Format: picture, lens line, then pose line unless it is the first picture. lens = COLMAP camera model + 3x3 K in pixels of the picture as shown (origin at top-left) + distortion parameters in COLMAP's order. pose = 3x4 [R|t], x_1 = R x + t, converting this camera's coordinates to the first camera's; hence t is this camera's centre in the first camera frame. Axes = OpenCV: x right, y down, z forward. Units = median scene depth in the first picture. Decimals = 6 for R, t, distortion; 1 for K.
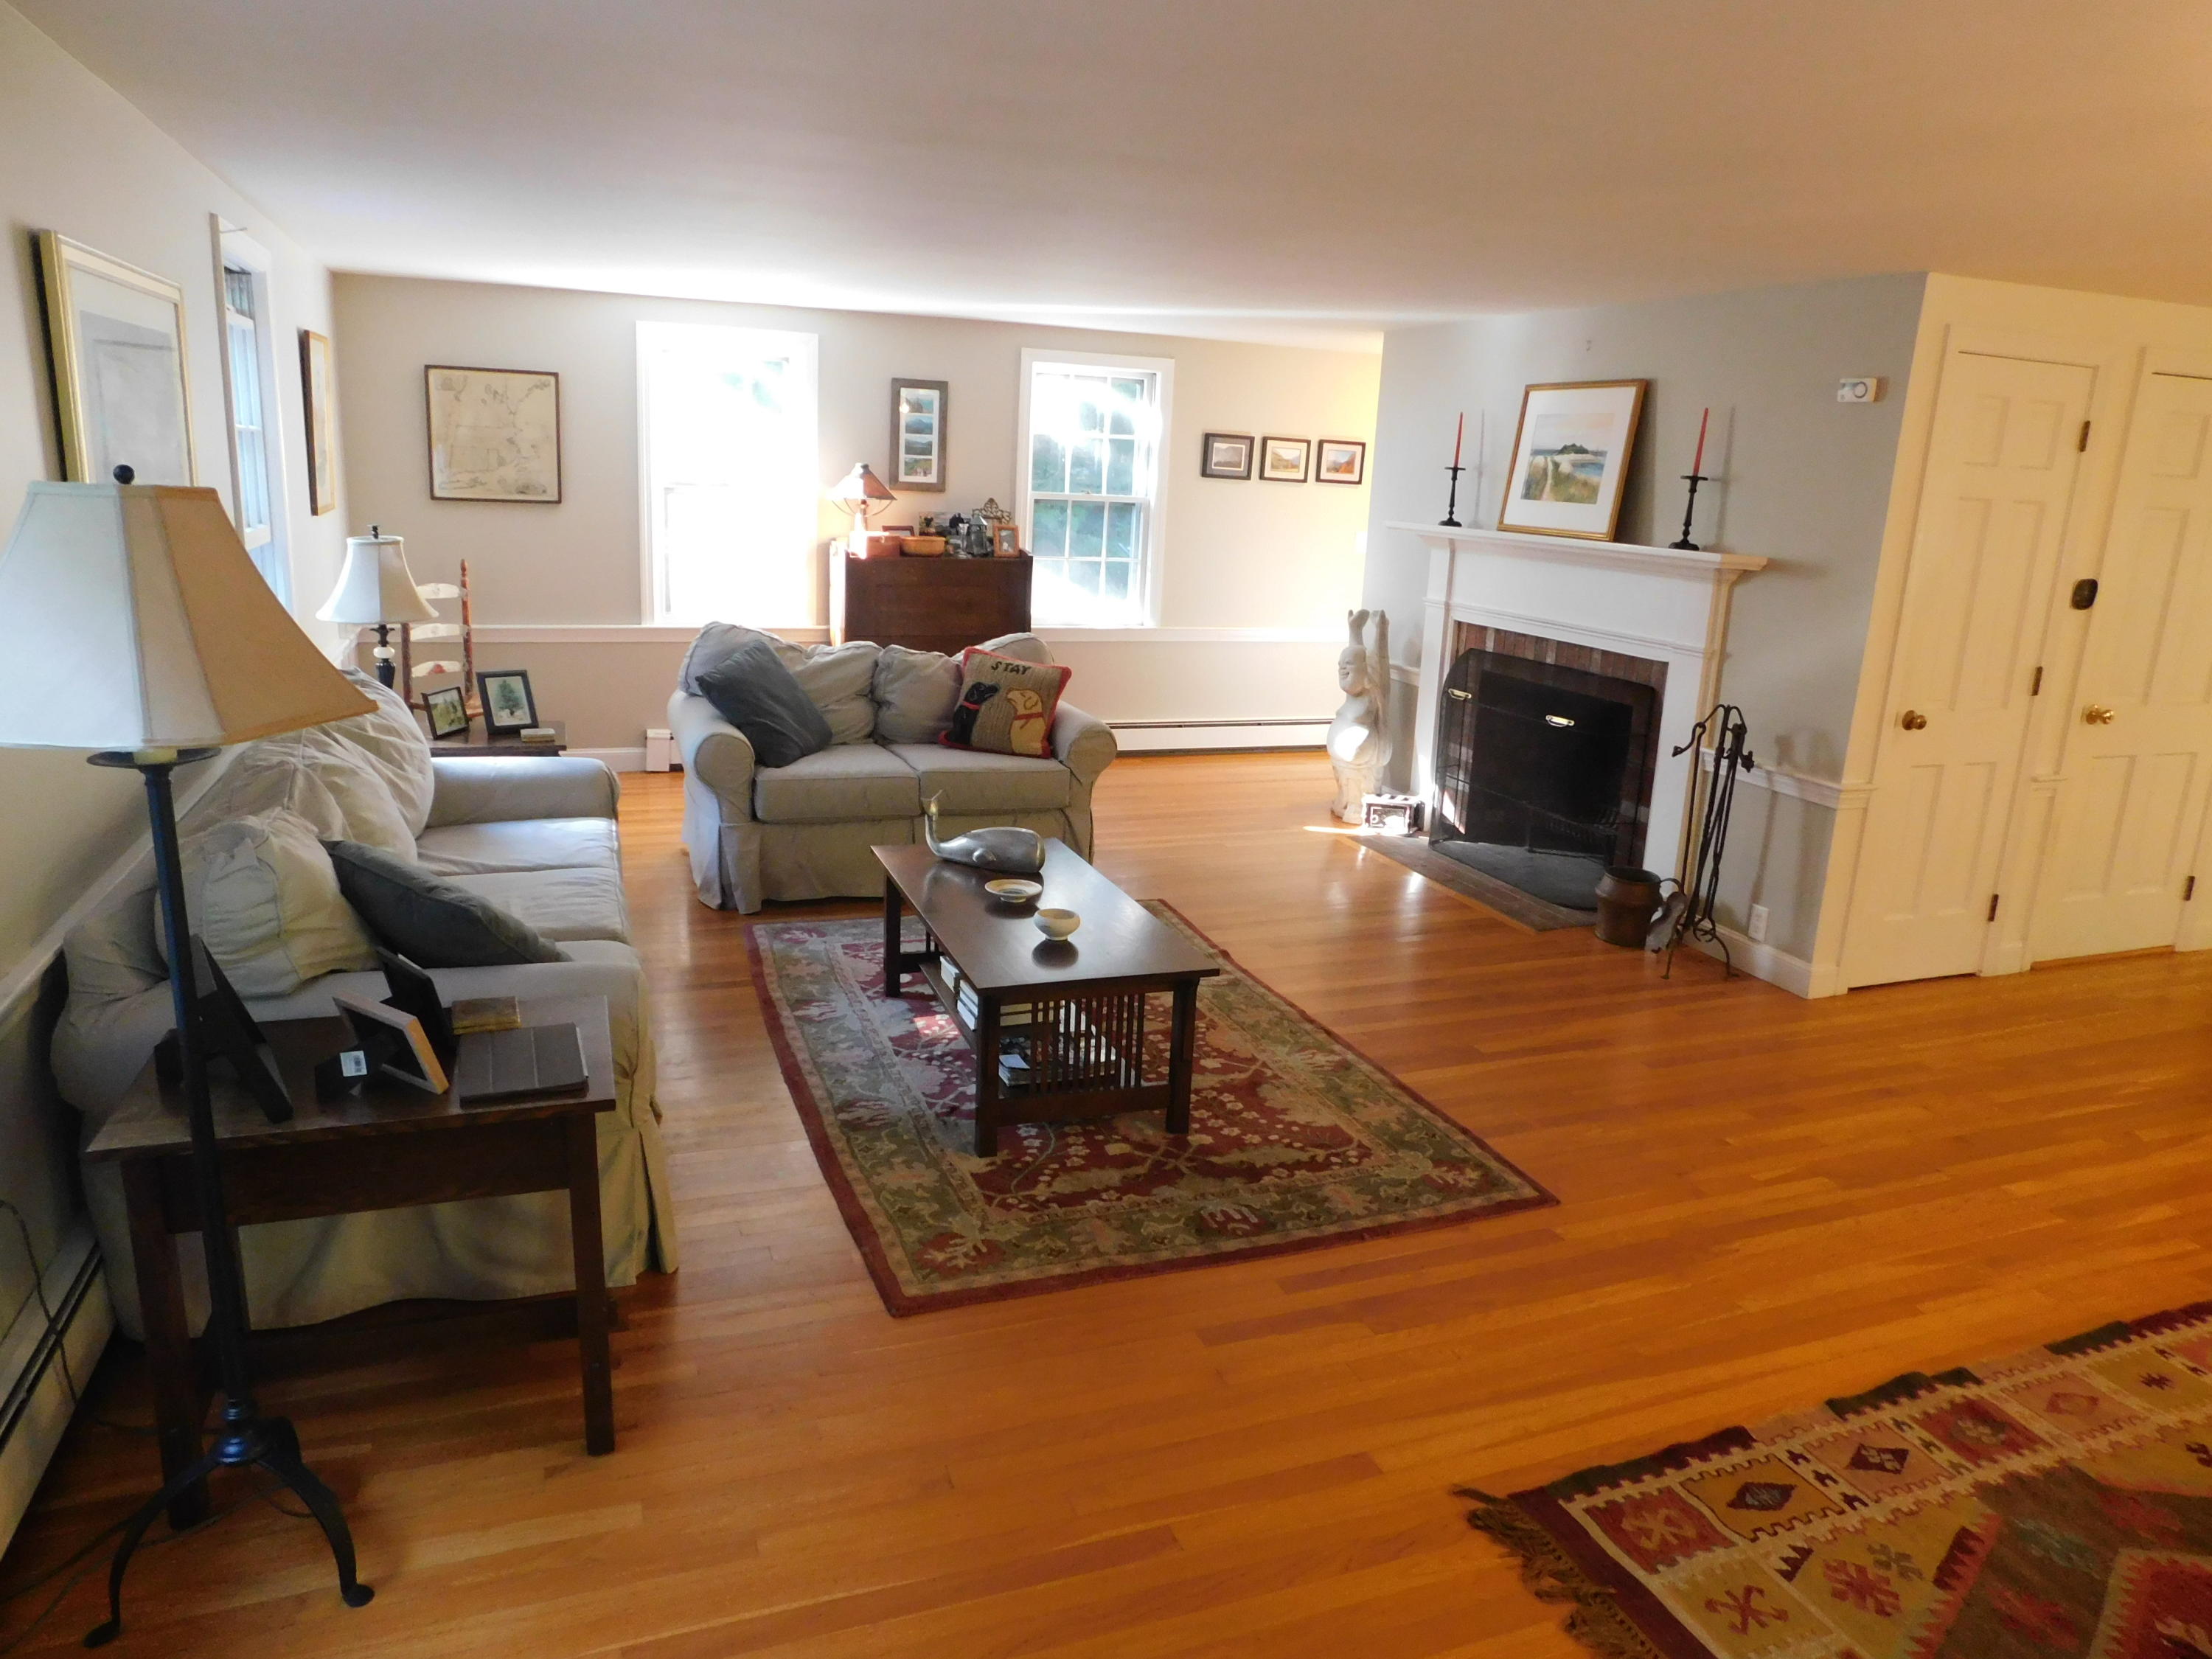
lens RADIAL K [[1456.1, 0, 1111.5], [0, 1456.1, 821.2], [0, 0, 1]] dist [-0.084536, 0.065592]
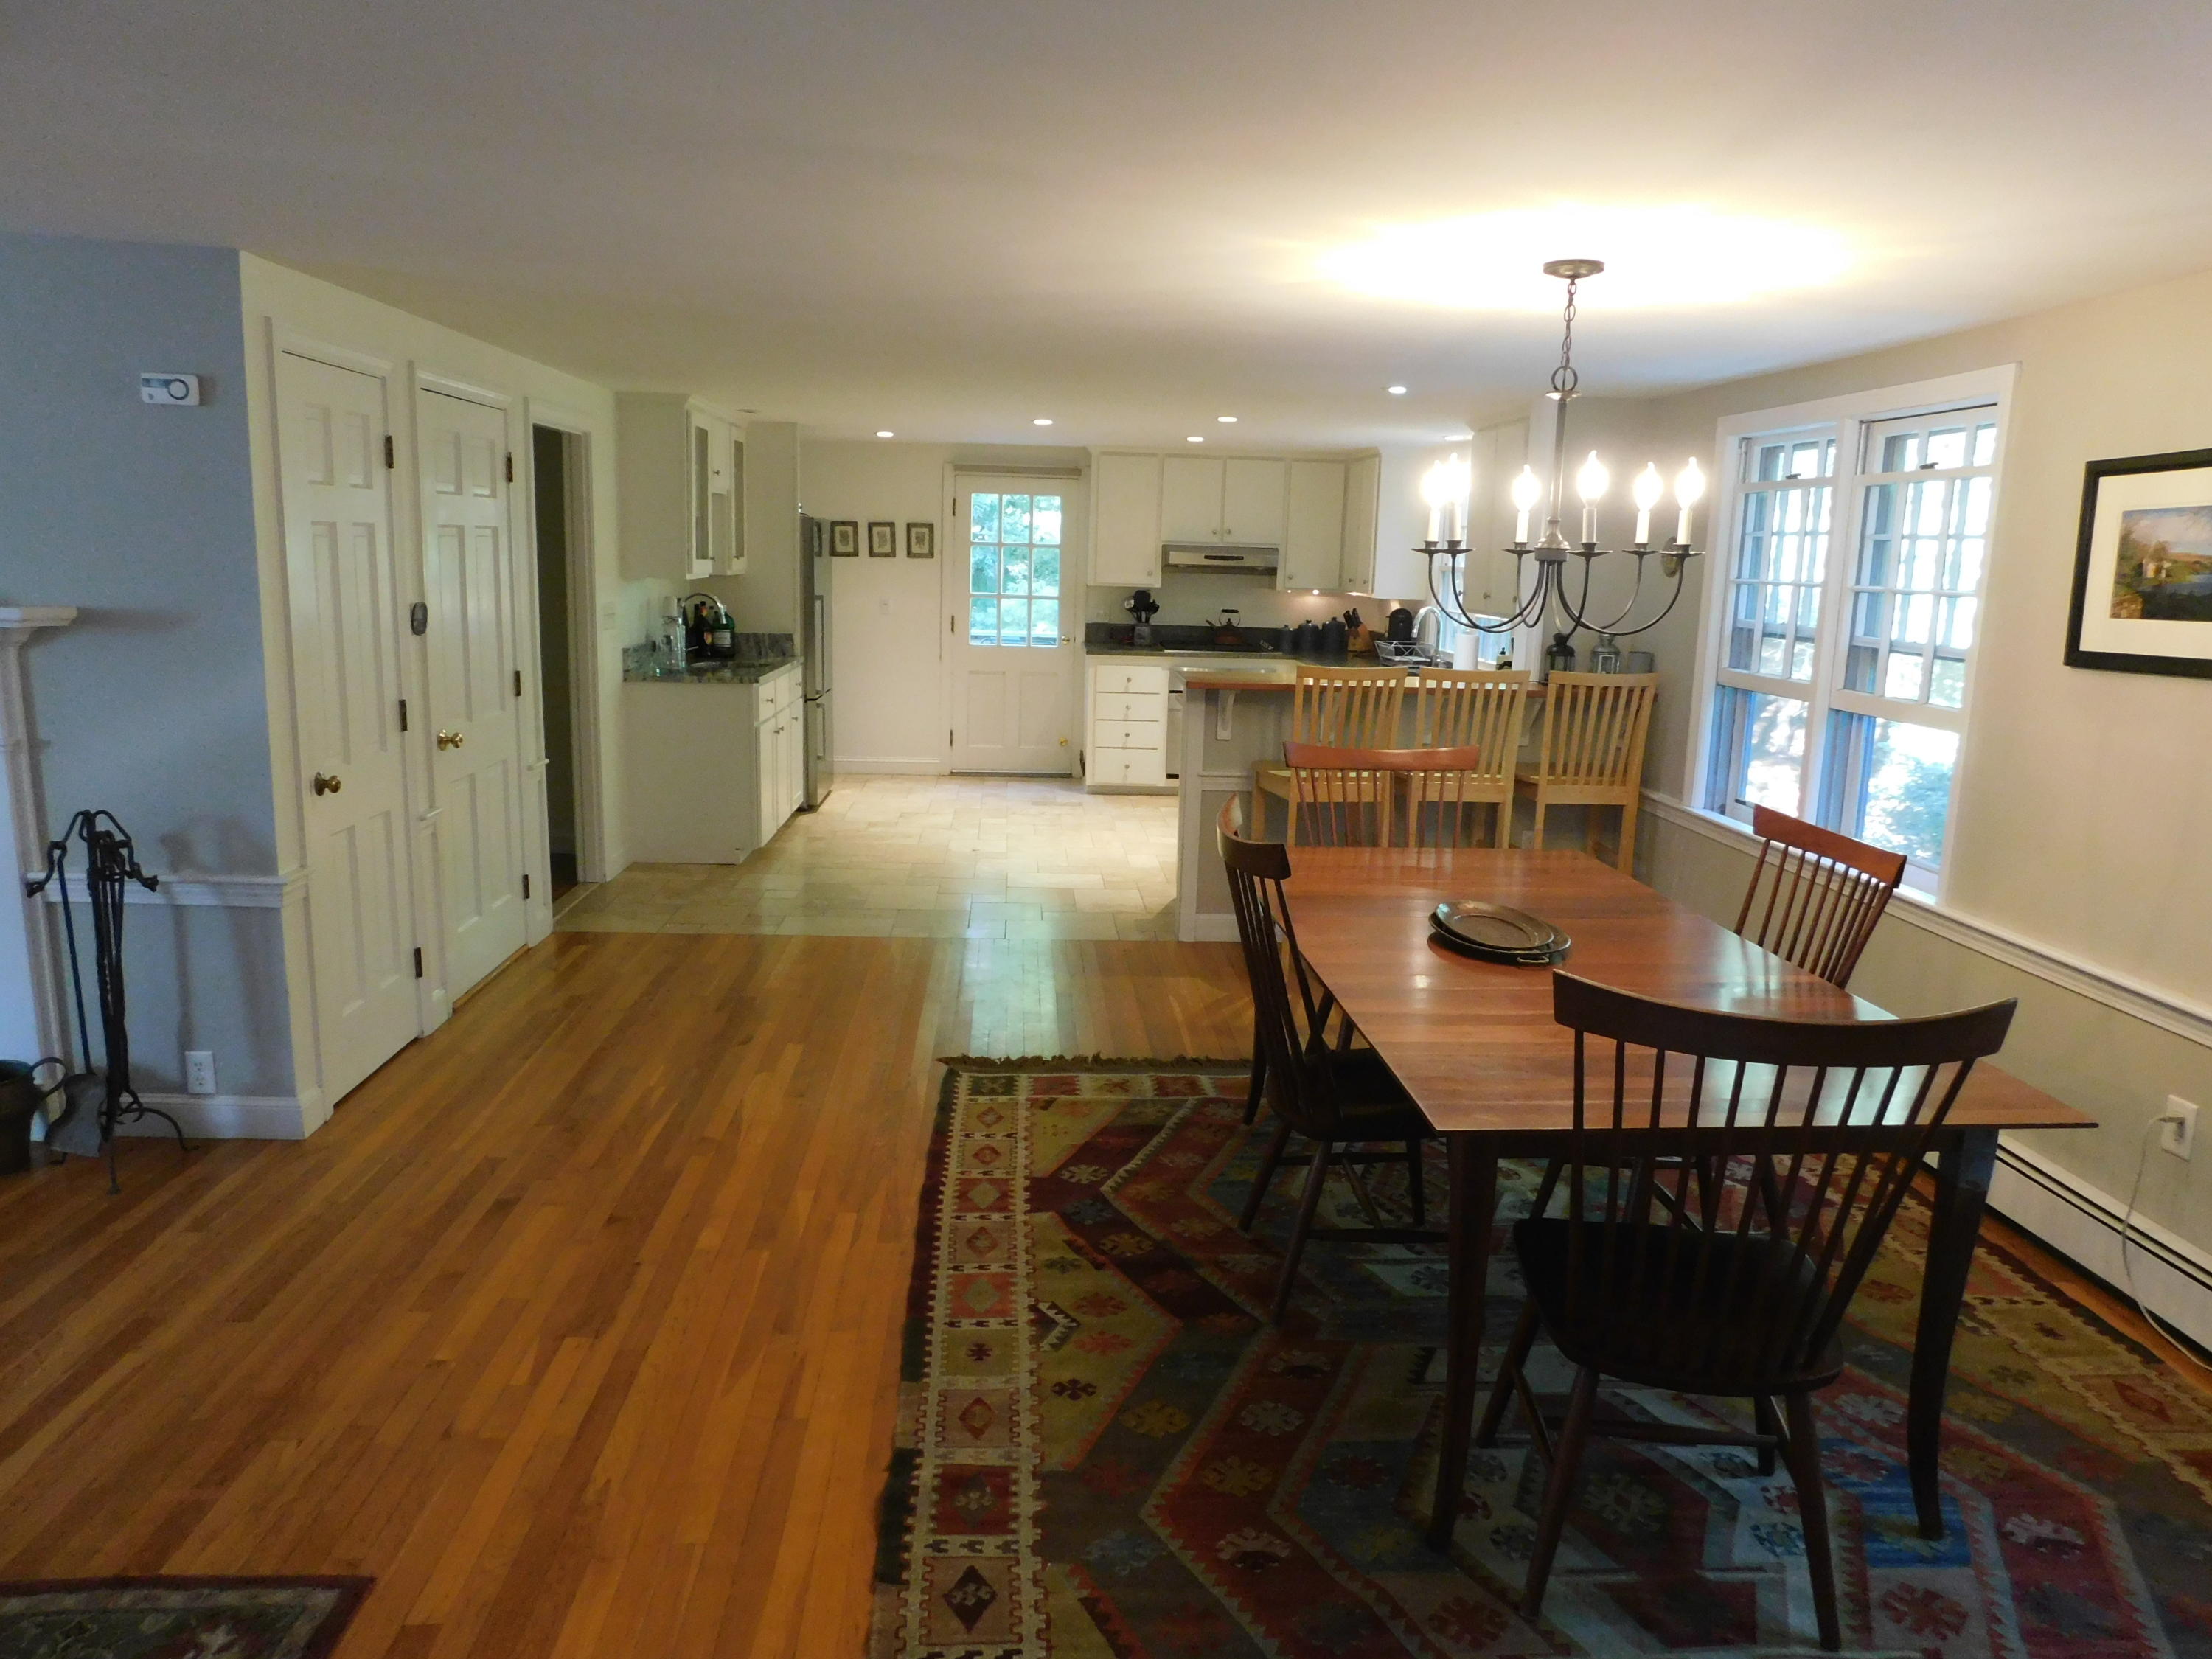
lens RADIAL K [[1456.1, 0, 1111.5], [0, 1456.1, 821.2], [0, 0, 1]] dist [-0.084536, 0.065592]
pose [[0.300529, -0.208595, 0.930683, -0.103696], [0.206946, 0.966806, 0.149866, -0.086160], [-0.931051, 0.147562, 0.333721, 0.304634]]
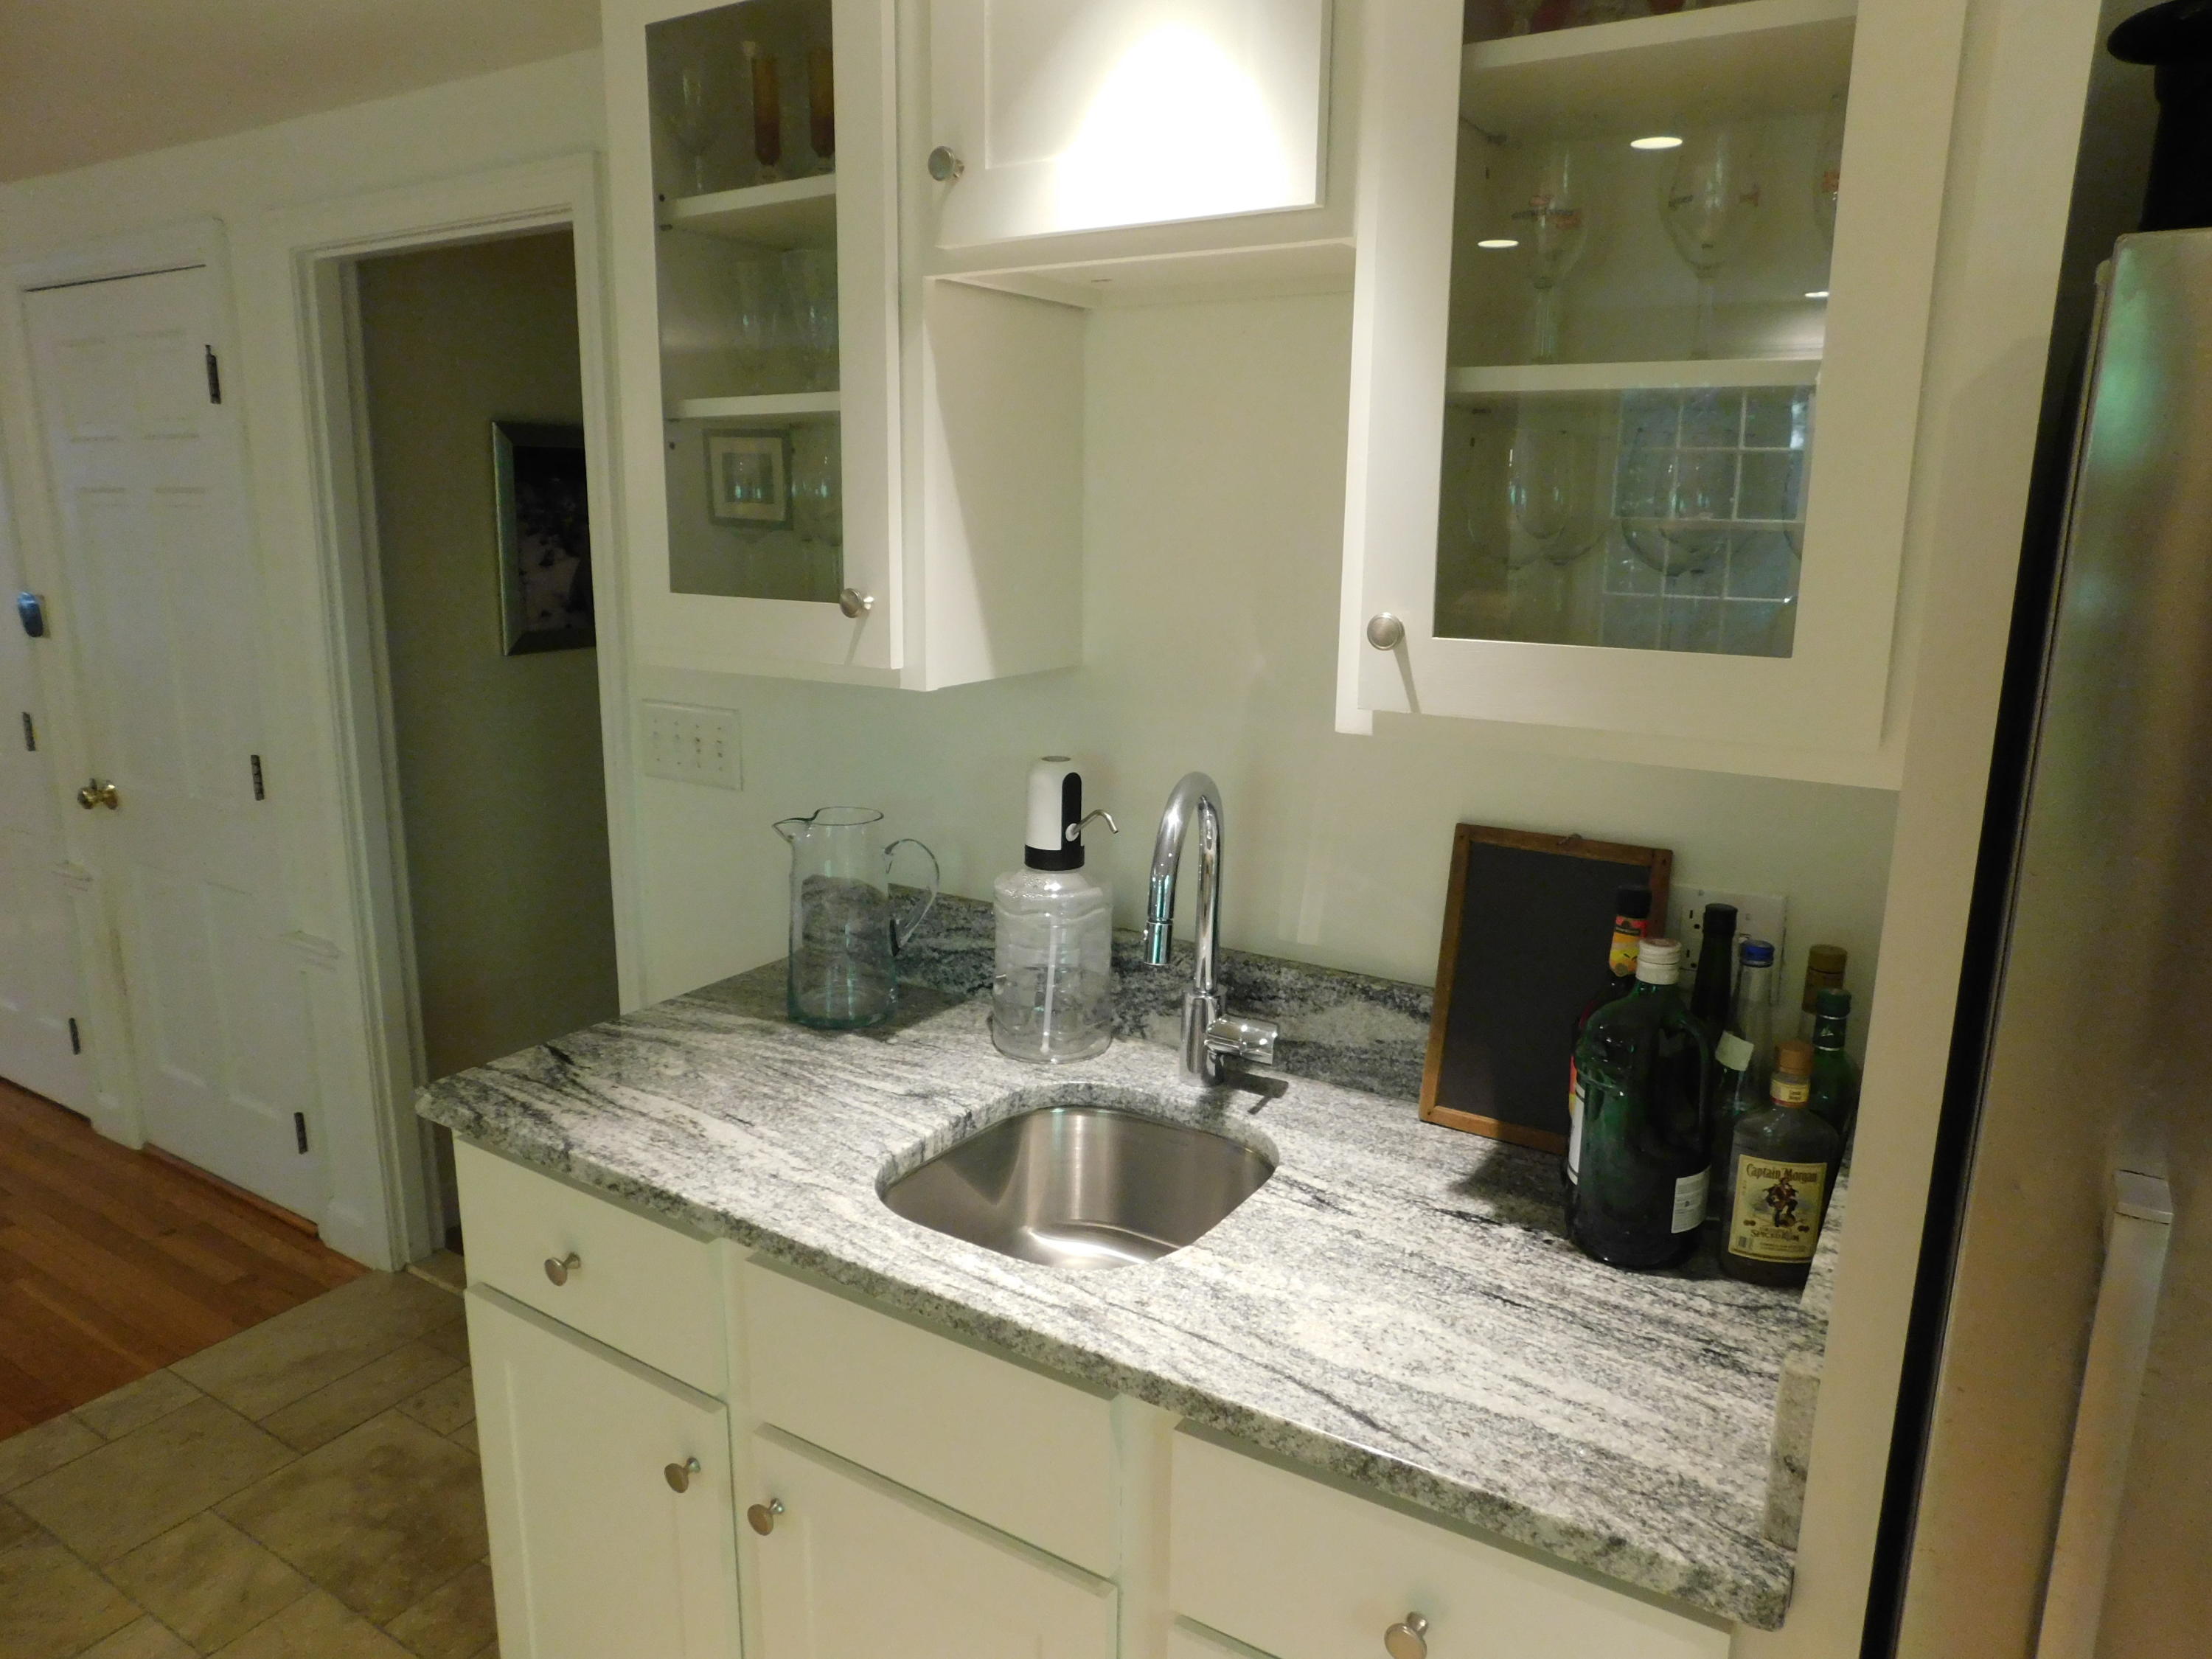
lens RADIAL K [[1456.1, 0, 1111.5], [0, 1456.1, 821.2], [0, 0, 1]] dist [-0.084536, 0.065592]
pose [[0.605967, 0.133644, -0.784183, 1.768574], [-0.173325, 0.984284, 0.033812, -0.196387], [0.776378, 0.115429, 0.619608, 1.110331]]
